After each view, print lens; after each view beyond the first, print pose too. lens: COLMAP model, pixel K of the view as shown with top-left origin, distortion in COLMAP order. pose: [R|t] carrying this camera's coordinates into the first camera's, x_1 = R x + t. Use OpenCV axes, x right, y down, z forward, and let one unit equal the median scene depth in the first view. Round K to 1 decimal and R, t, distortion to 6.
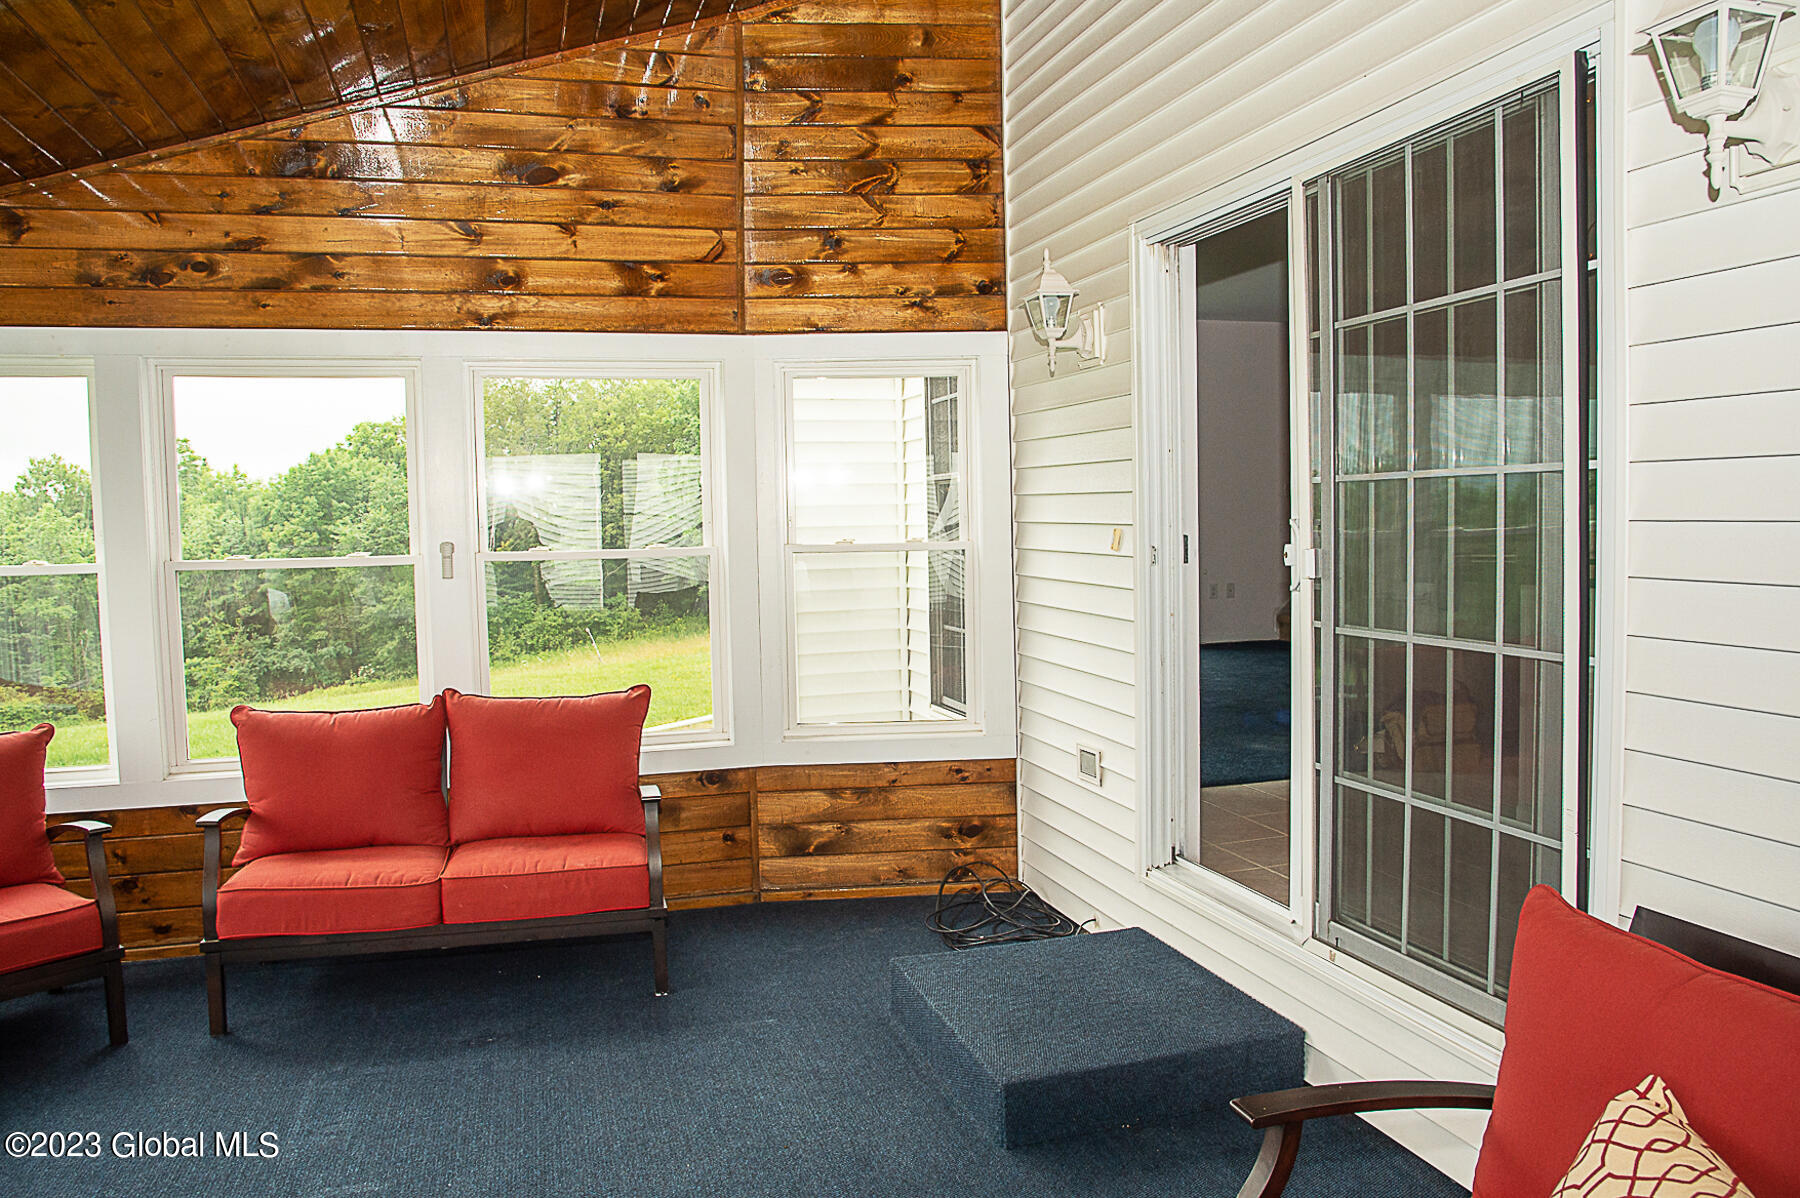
lens RADIAL K [[1281.2, 0, 899.9], [0, 1281.2, 610.2], [0, 0, 1]] dist [-0.104902, 0.066465]
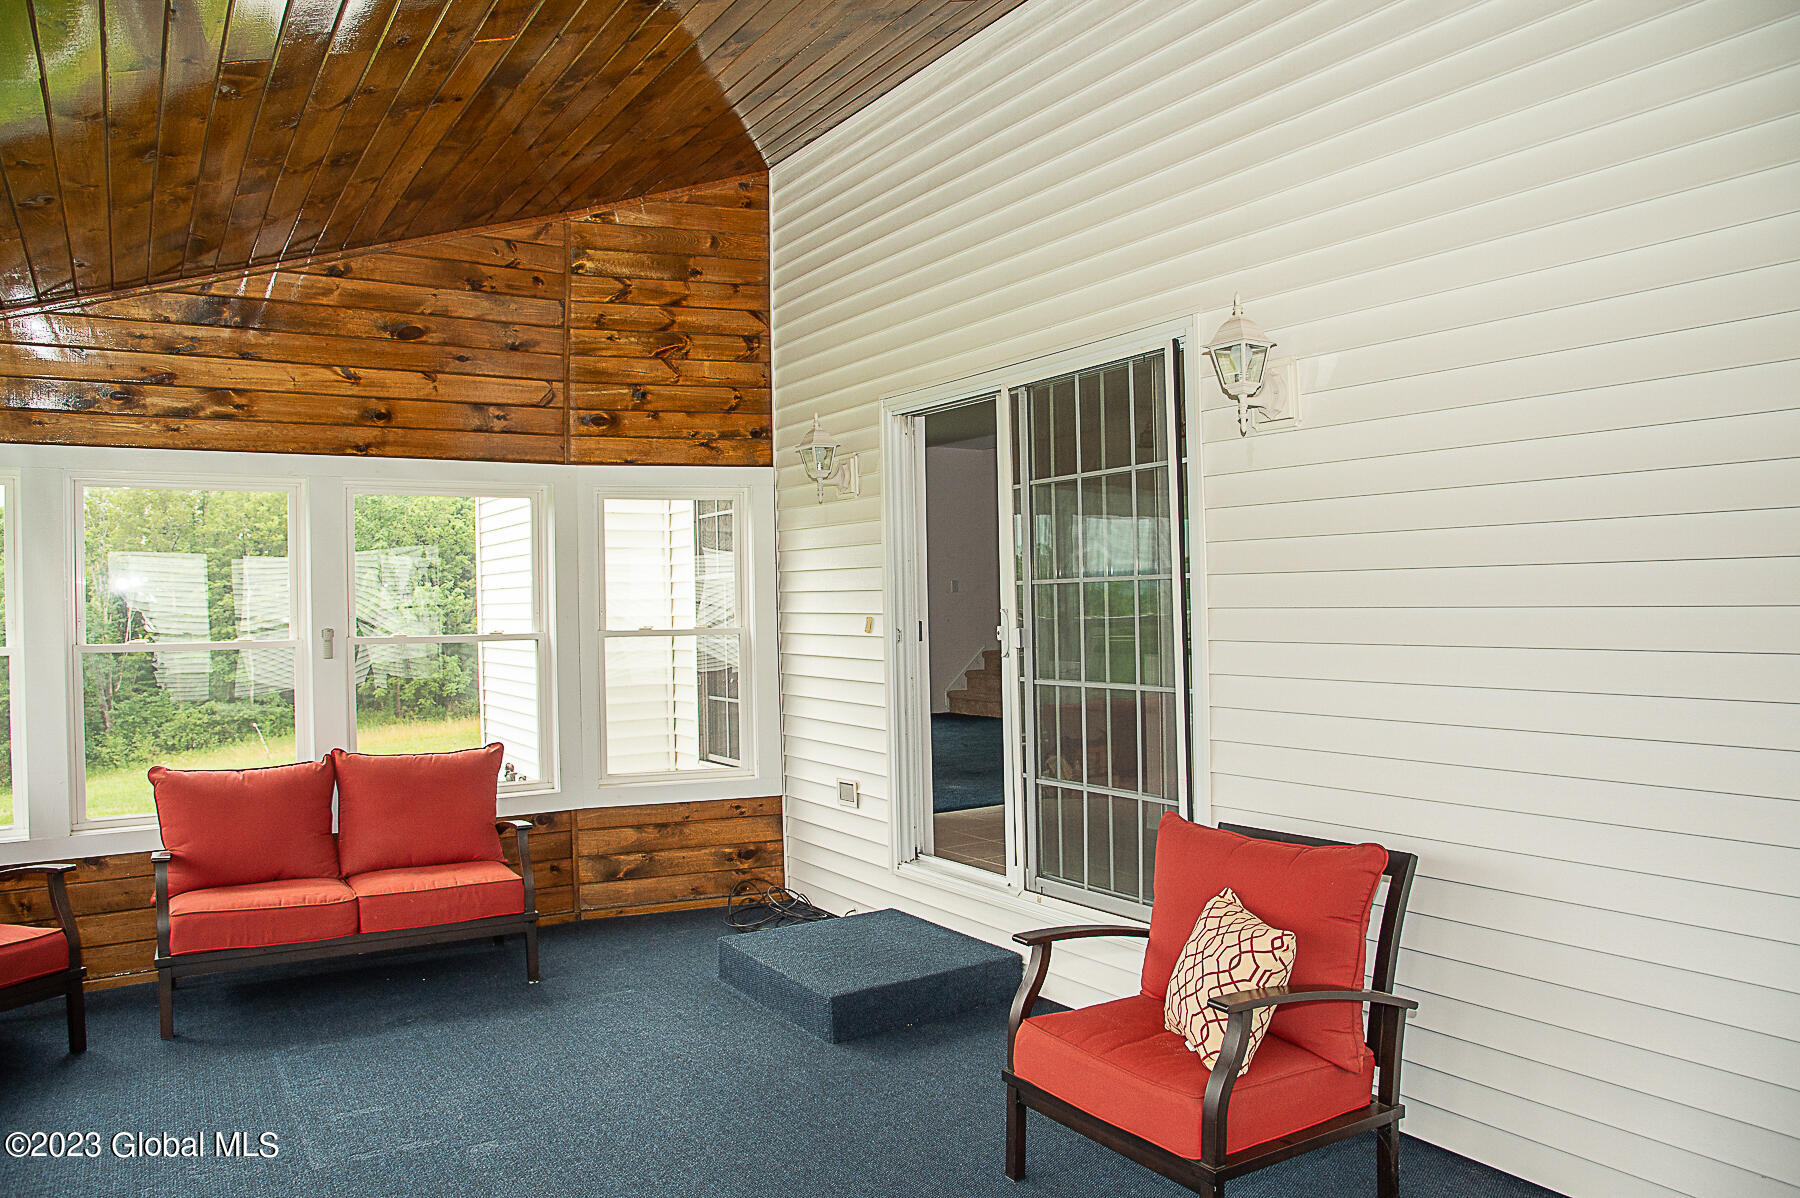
lens RADIAL K [[1257.6, 0, 885.3], [0, 1257.6, 618.9], [0, 0, 1]] dist [-0.079262, 0.072105]
pose [[0.965190, -0.002304, 0.261541, -0.159686], [0.019561, 0.997796, -0.063400, 0.023437], [-0.260818, 0.066309, 0.963108, -0.294246]]
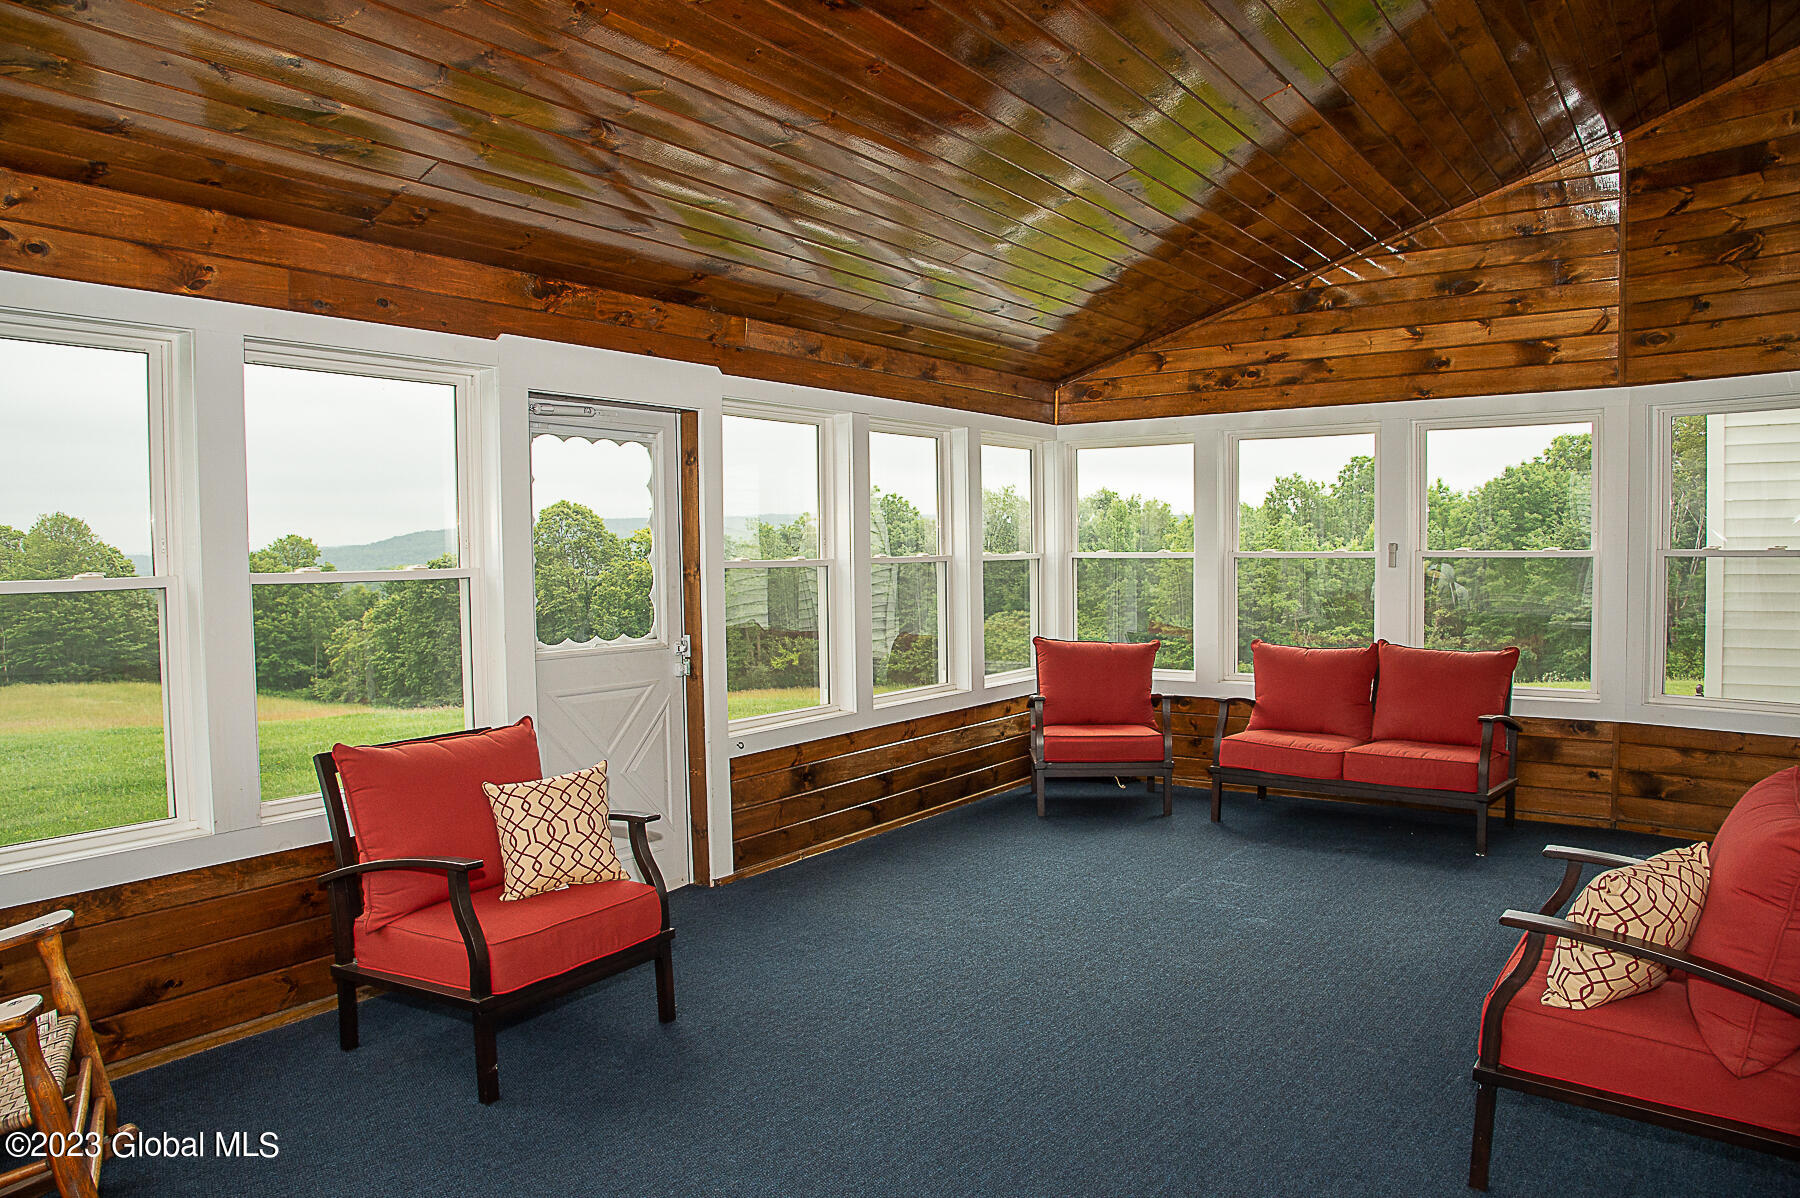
lens RADIAL K [[1281.2, 0, 899.9], [0, 1281.2, 610.2], [0, 0, 1]] dist [-0.104902, 0.066465]
pose [[0.608797, 0.050326, -0.791728, 0.487511], [-0.057001, 0.998181, 0.019618, 0.030419], [0.791276, 0.033186, 0.610558, -0.379863]]
